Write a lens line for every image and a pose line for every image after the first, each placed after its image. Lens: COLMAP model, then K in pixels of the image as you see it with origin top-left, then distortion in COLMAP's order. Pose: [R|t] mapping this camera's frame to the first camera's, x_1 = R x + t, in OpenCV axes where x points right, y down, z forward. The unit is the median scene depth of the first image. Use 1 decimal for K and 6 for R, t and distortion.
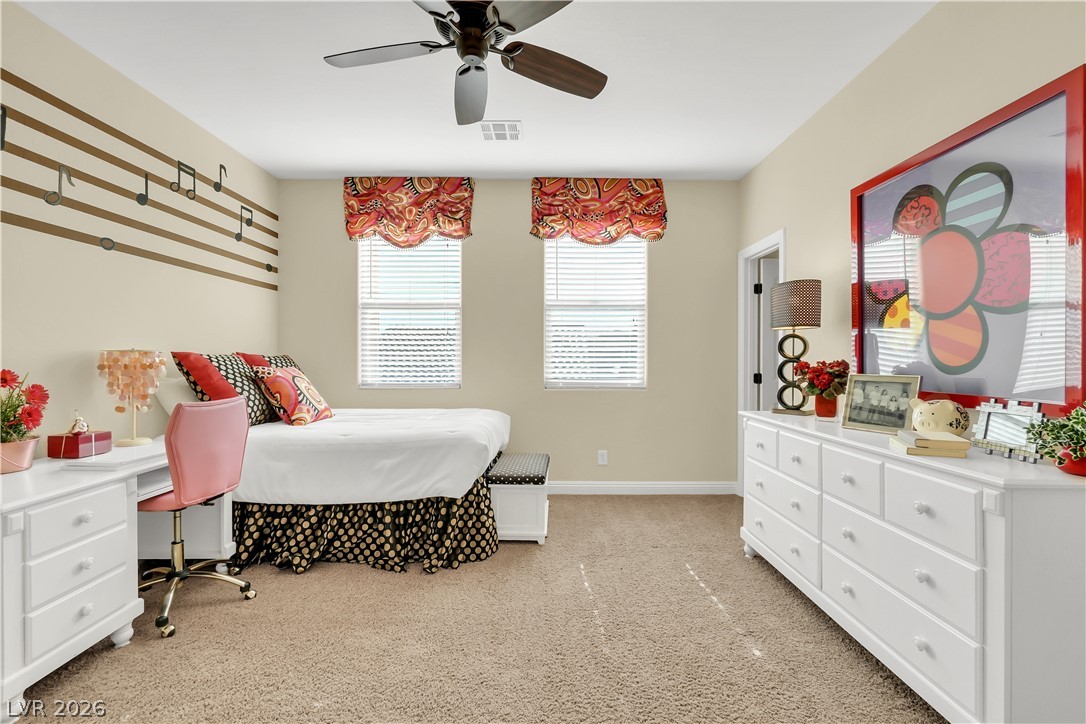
lens RADIAL K [[469.8, 0, 537.3], [0, 469.8, 360.2], [0, 0, 1]] dist [0.001198, 0.000816]
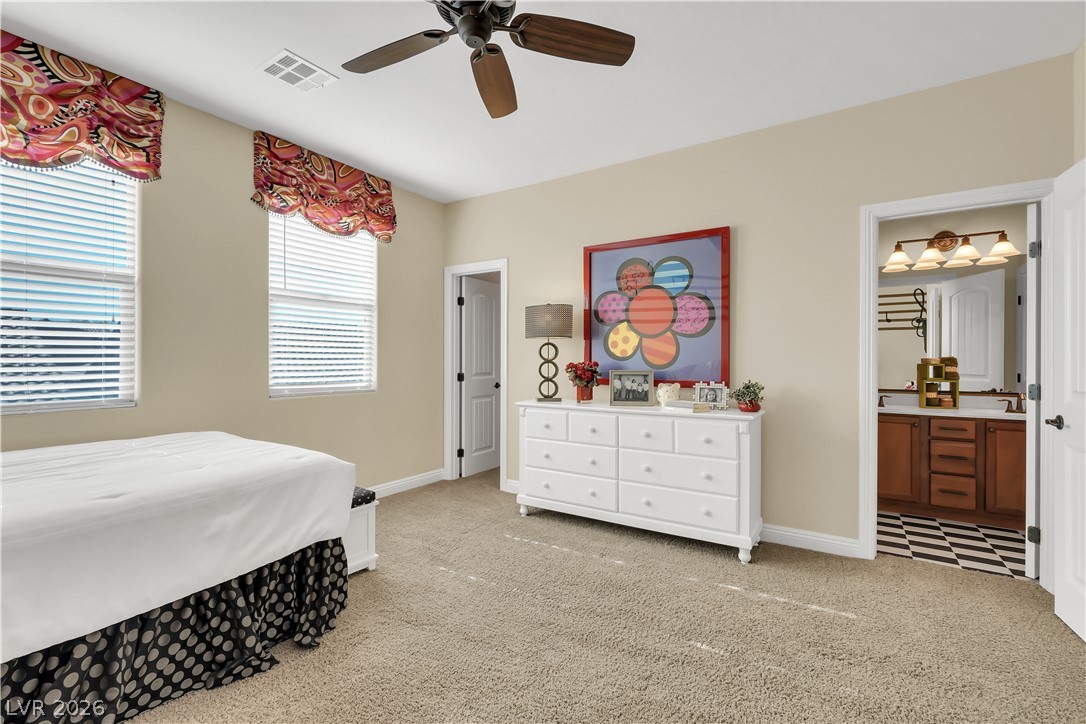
lens RADIAL K [[469.8, 0, 537.3], [0, 469.8, 360.2], [0, 0, 1]] dist [0.001198, 0.000816]
pose [[0.566225, -0.000888, 0.824250, -0.395724], [0.003019, 0.999995, -0.000996, -0.001882], [-0.824245, 0.003052, 0.566225, 0.172523]]
